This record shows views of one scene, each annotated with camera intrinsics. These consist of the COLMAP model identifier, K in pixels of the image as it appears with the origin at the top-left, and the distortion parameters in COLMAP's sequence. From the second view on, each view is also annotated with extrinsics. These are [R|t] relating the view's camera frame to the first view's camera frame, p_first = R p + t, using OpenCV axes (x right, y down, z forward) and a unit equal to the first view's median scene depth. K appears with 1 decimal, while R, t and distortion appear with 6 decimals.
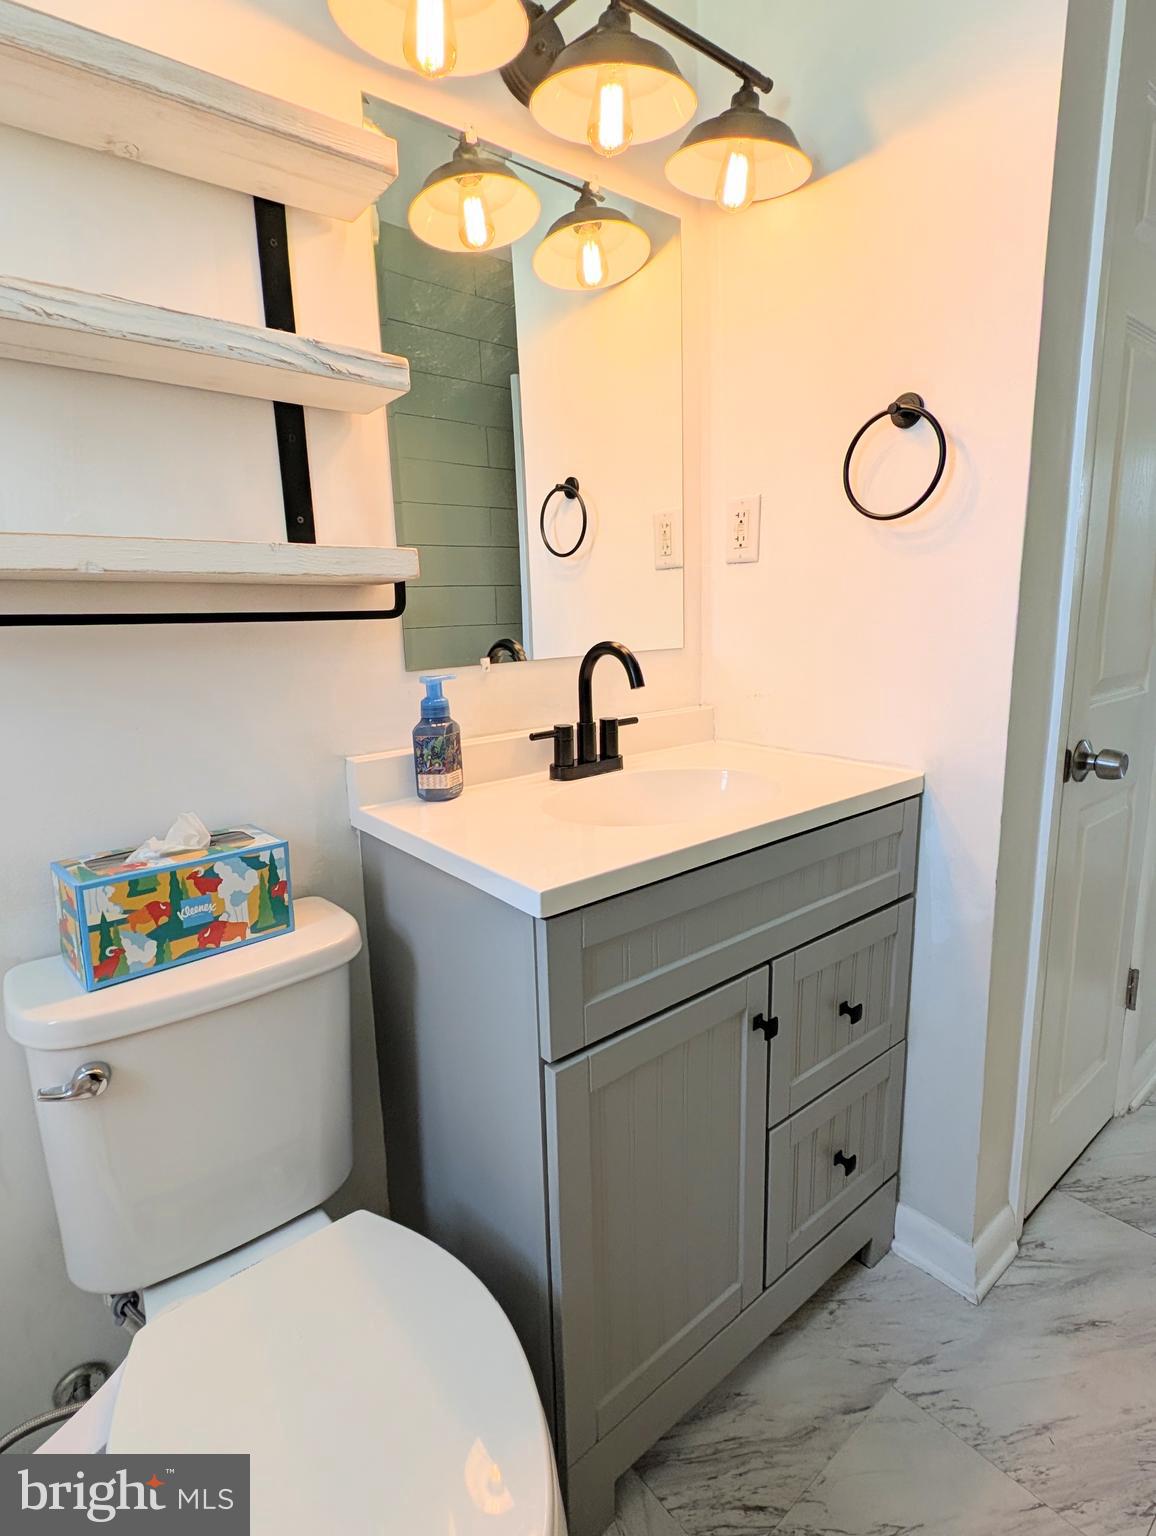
lens RADIAL K [[774.1, 0, 575.4], [0, 774.1, 768.2], [0, 0, 1]] dist [0.015291, -0.007914]
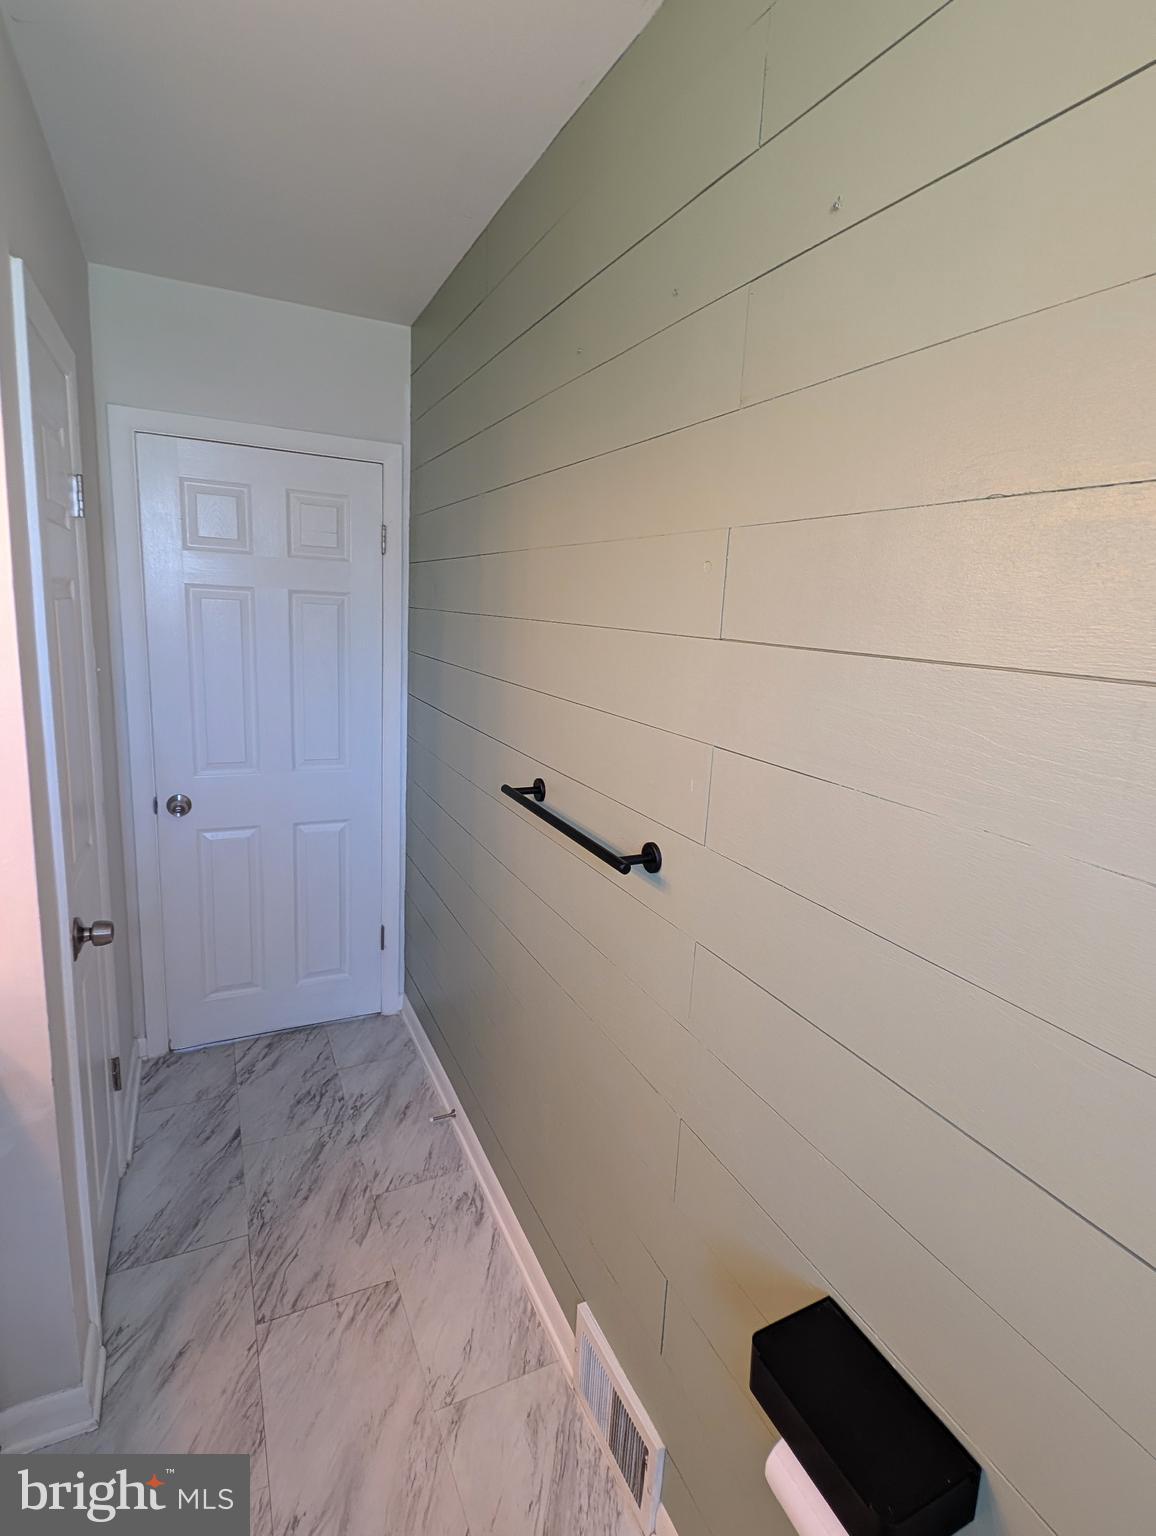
lens RADIAL K [[774.1, 0, 577.2], [0, 774.1, 764.0], [0, 0, 1]] dist [0.015291, -0.007914]
pose [[0.230668, -0.143390, 0.962409, -0.277266], [0.128856, 0.984873, 0.115853, -0.304011], [-0.964463, 0.097289, 0.245656, -0.050323]]
